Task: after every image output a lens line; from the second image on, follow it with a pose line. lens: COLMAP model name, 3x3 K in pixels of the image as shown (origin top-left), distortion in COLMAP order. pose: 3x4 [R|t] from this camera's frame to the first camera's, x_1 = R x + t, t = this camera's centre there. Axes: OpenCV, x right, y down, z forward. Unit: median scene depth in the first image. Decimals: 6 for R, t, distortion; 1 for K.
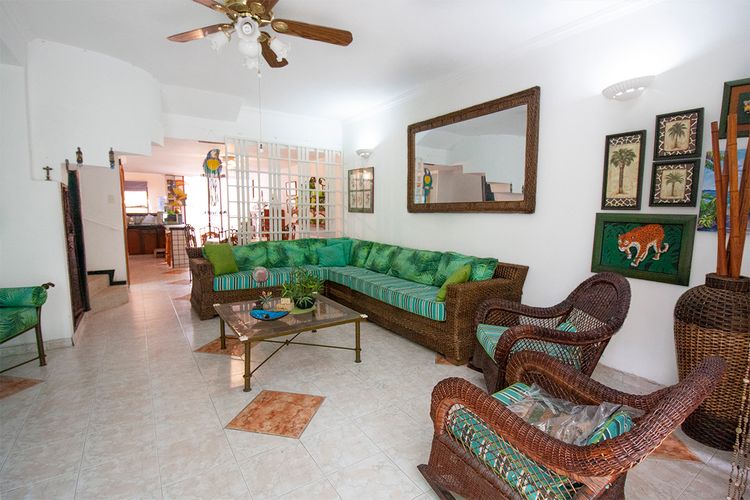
lens RADIAL K [[357.7, 0, 359.7], [0, 357.7, 248.9], [0, 0, 1]] dist [-0.000895, -0.000125]
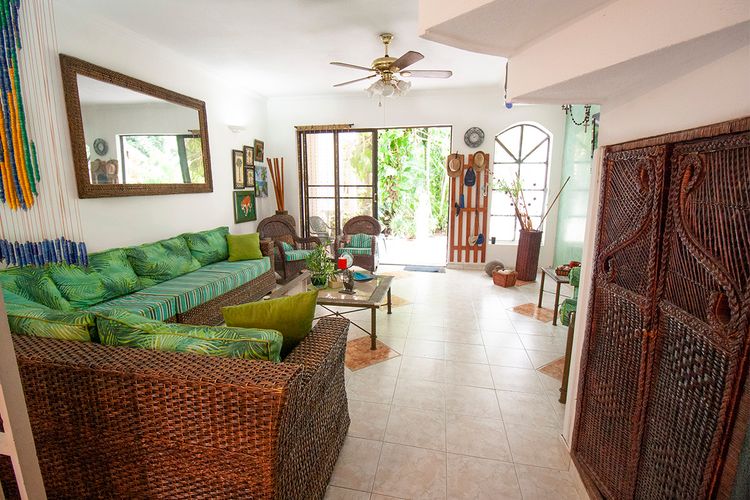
lens RADIAL K [[357.7, 0, 359.7], [0, 357.7, 248.9], [0, 0, 1]] dist [-0.000895, -0.000125]
pose [[-0.704574, -0.115836, 0.700112, -1.129525], [0.091971, 0.963360, 0.251948, -0.222634], [-0.703645, 0.241906, -0.668105, 1.889663]]
